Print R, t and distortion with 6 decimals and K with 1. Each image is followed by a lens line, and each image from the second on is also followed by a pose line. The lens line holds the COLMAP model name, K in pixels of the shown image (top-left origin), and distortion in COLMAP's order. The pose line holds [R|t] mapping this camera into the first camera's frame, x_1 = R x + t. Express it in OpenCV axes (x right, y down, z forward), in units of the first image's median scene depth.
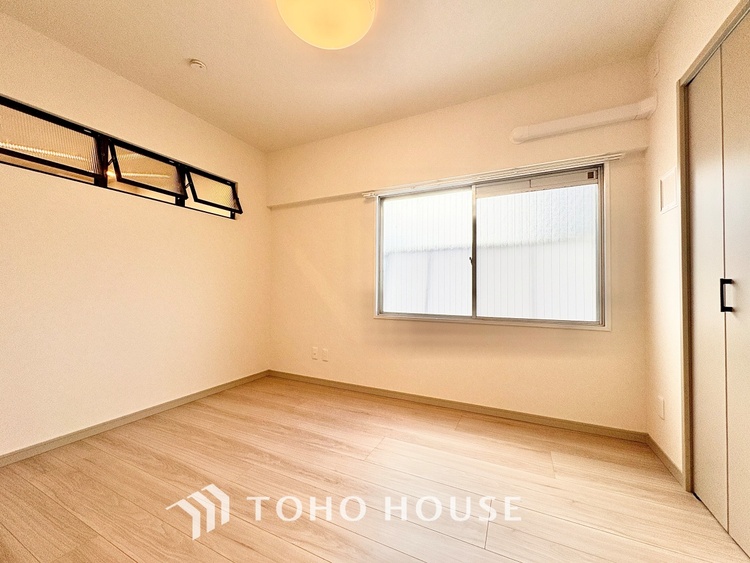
lens RADIAL K [[297.5, 0, 377.5], [0, 297.5, 281.0], [0, 0, 1]] dist [0.004059, -0.000895]
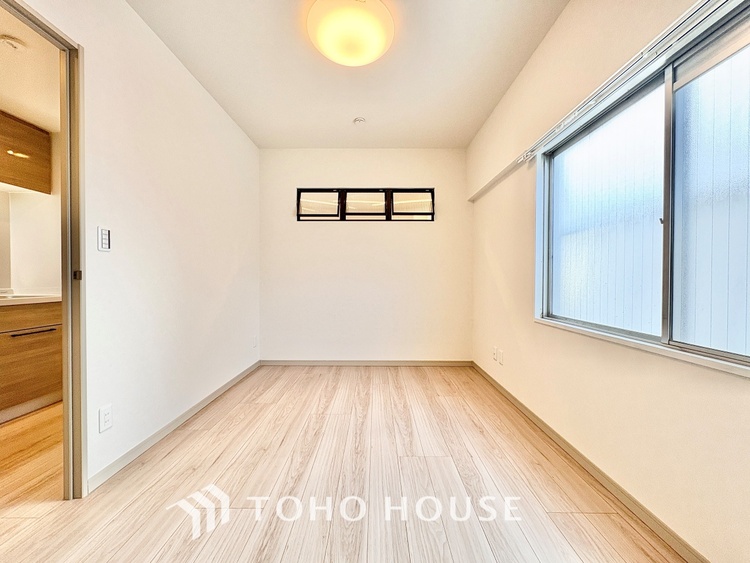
lens RADIAL K [[297.5, 0, 378.1], [0, 297.5, 284.1], [0, 0, 1]] dist [0.004059, -0.000895]
pose [[0.435314, 0.009102, -0.900233, 0.602610], [0.019492, 0.999619, 0.019532, 0.012072], [0.900068, -0.026050, 0.434971, 0.398104]]
